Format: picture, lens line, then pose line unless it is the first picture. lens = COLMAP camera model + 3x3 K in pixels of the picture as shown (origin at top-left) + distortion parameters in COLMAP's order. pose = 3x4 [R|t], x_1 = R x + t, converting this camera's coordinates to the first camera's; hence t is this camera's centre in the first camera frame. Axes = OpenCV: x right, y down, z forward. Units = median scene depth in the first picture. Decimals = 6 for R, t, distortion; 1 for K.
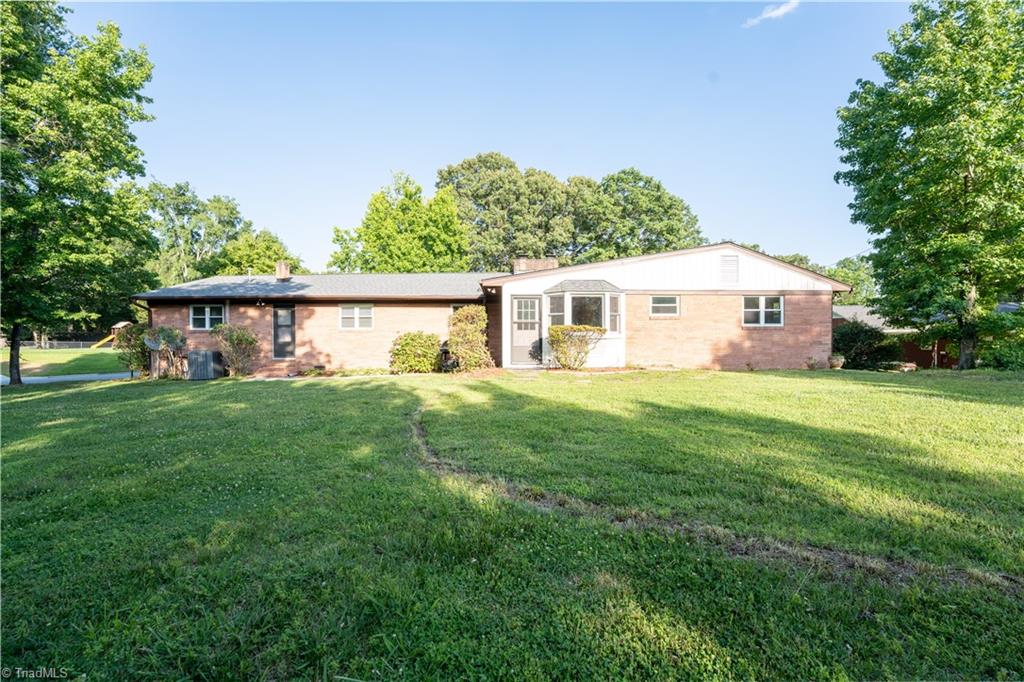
lens RADIAL K [[425.9, 0, 512.0], [0, 425.9, 341.0], [0, 0, 1]] dist [-0.019594, 0.000004]
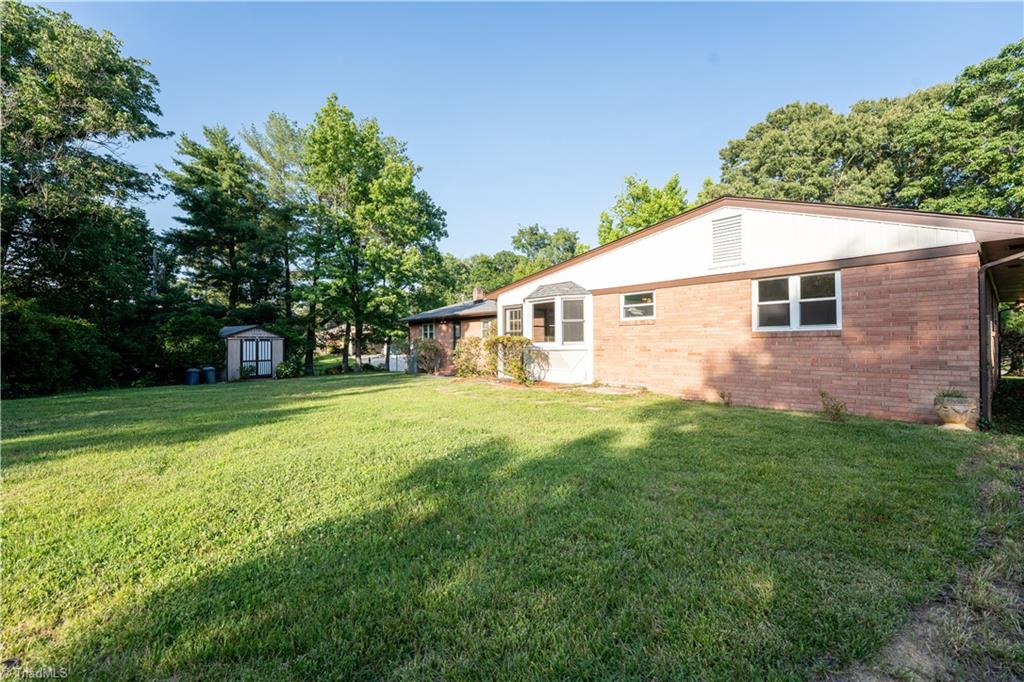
lens RADIAL K [[425.9, 0, 512.0], [0, 425.9, 341.0], [0, 0, 1]] dist [-0.019594, 0.000004]
pose [[0.629015, -0.006050, -0.777370, 0.790108], [0.004564, 0.999981, -0.004090, -0.020521], [0.777380, -0.000975, 0.629031, 0.369960]]
